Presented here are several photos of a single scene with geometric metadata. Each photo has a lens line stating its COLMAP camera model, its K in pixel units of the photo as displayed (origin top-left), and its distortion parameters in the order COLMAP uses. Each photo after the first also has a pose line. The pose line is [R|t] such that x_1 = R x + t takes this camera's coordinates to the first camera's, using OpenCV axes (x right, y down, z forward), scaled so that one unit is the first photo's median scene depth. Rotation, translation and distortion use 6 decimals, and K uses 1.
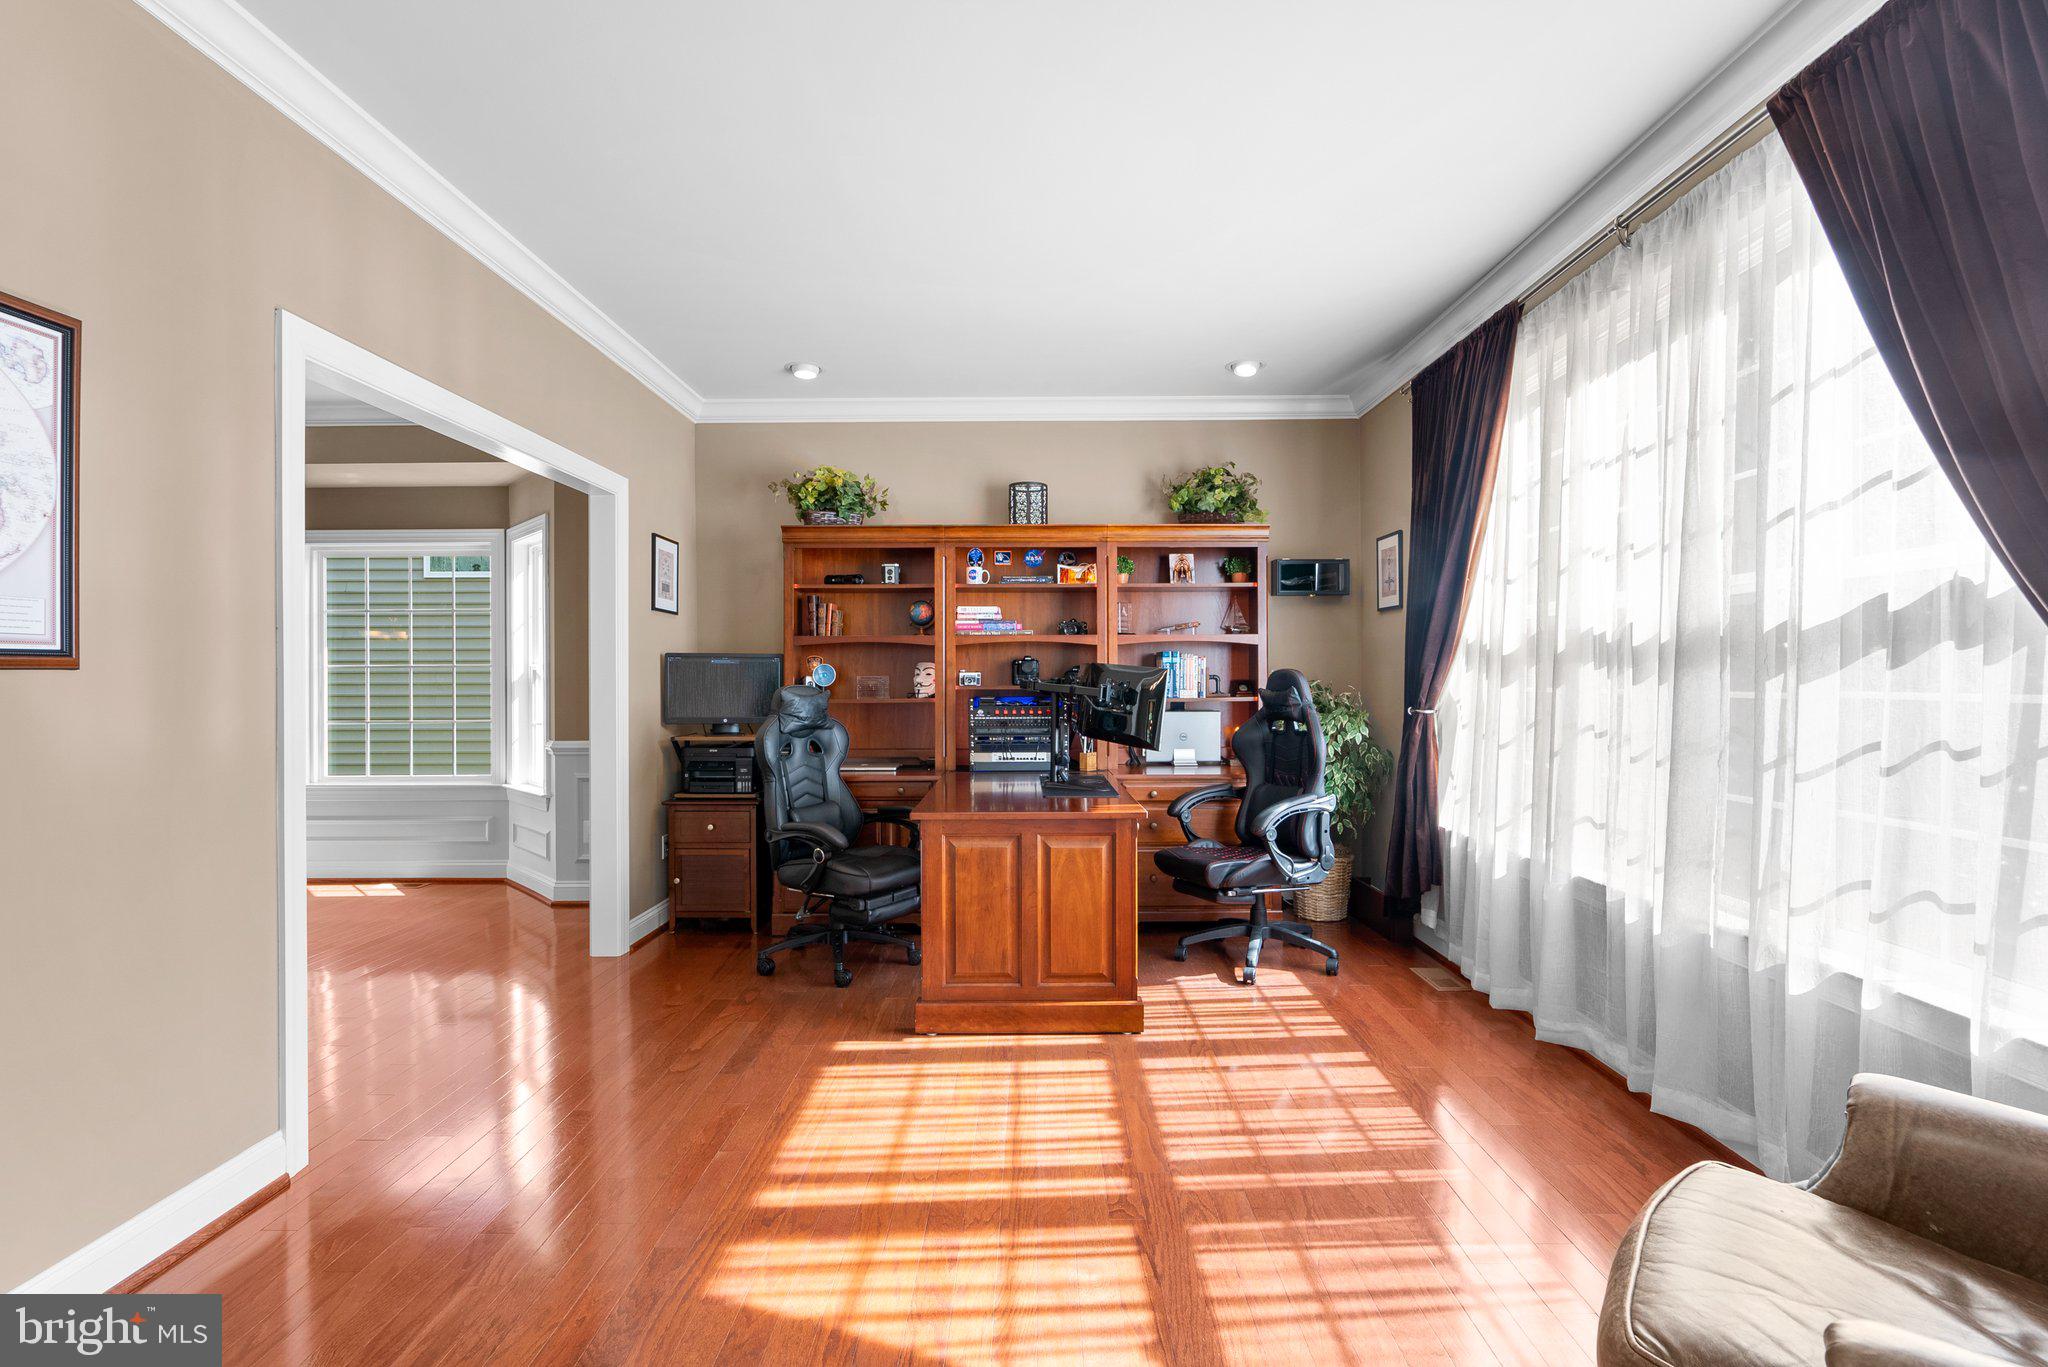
lens RADIAL K [[940.9, 0, 1018.1], [0, 940.9, 689.7], [0, 0, 1]] dist [-0.008197, 0.004016]
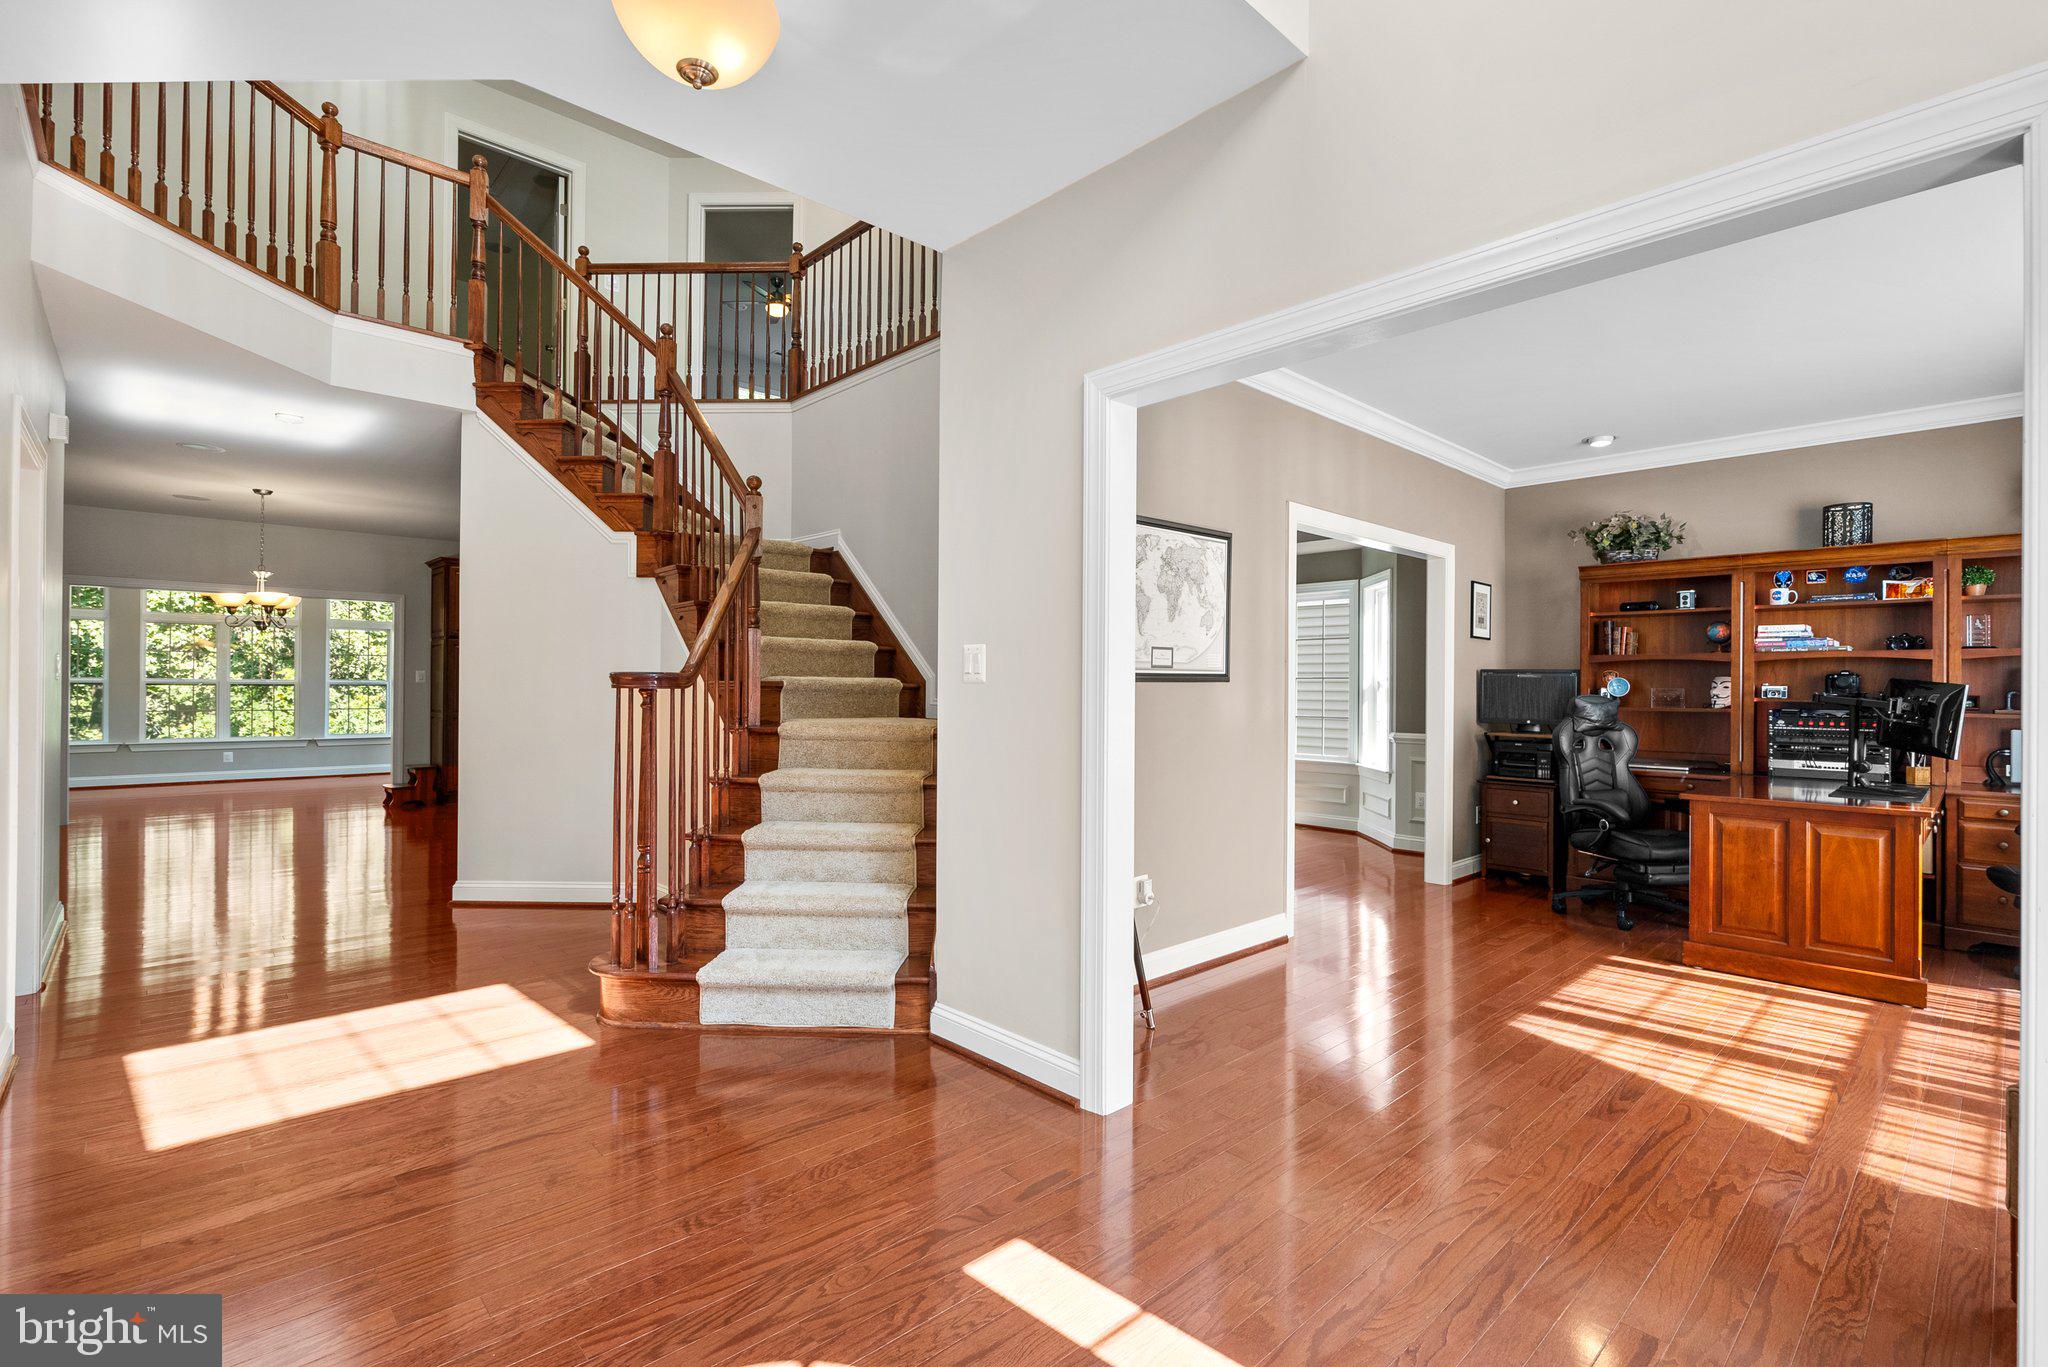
lens RADIAL K [[931.7, 0, 1019.5], [0, 931.7, 674.0], [0, 0, 1]] dist [-0.009970, -0.000351]
pose [[0.691044, -0.000221, -0.722812, 0.127013], [-0.020281, 0.999600, -0.019694, 0.006689], [0.722528, 0.028269, 0.690764, -0.386711]]
